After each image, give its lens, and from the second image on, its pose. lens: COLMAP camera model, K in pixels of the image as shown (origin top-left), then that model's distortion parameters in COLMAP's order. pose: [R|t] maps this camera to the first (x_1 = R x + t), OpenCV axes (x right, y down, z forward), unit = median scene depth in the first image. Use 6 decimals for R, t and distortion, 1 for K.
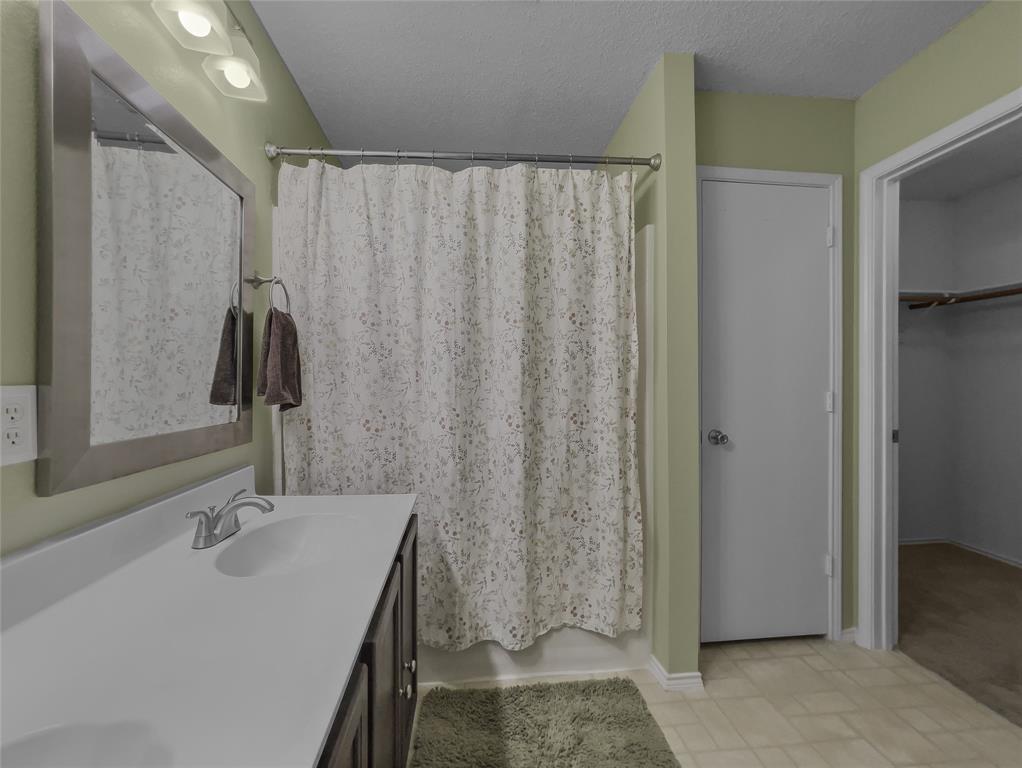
lens RADIAL K [[412.2, 0, 507.1], [0, 412.2, 383.2], [0, 0, 1]] dist [-0.018661, 0.000143]
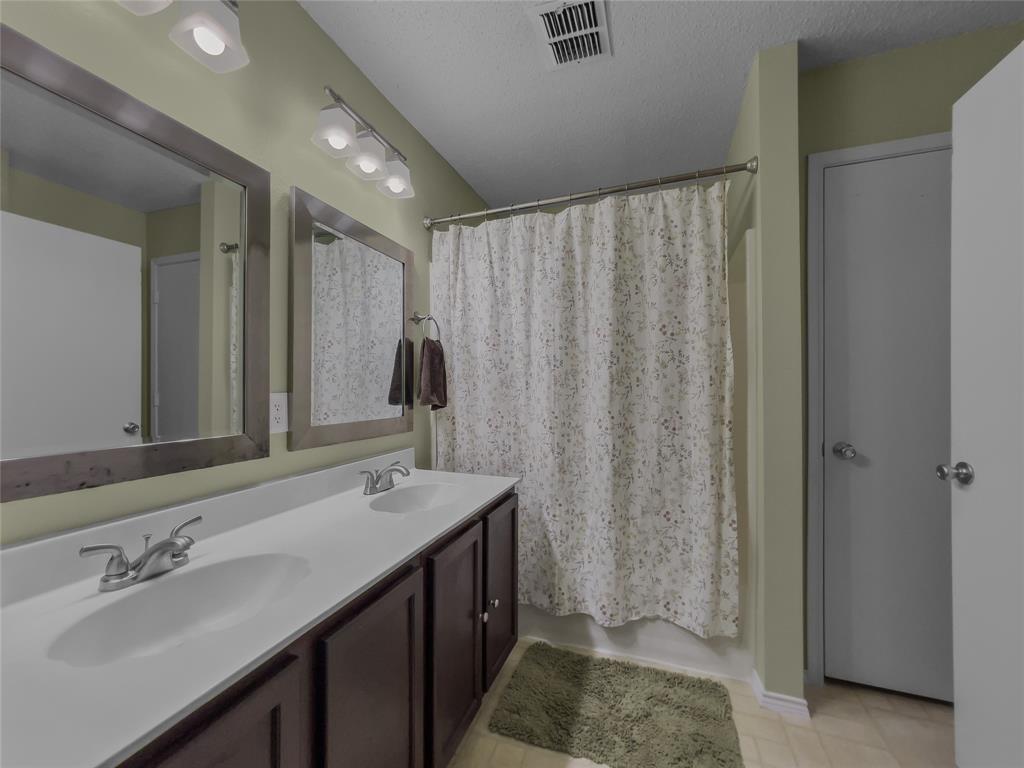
lens RADIAL K [[413.0, 0, 514.0], [0, 413.0, 386.0], [0, 0, 1]] dist [-0.018661, 0.000143]
pose [[0.902760, -0.002878, -0.430135, 0.279842], [0.001545, 0.999993, -0.003449, -0.009380], [0.430142, 0.002449, 0.902758, -0.135613]]
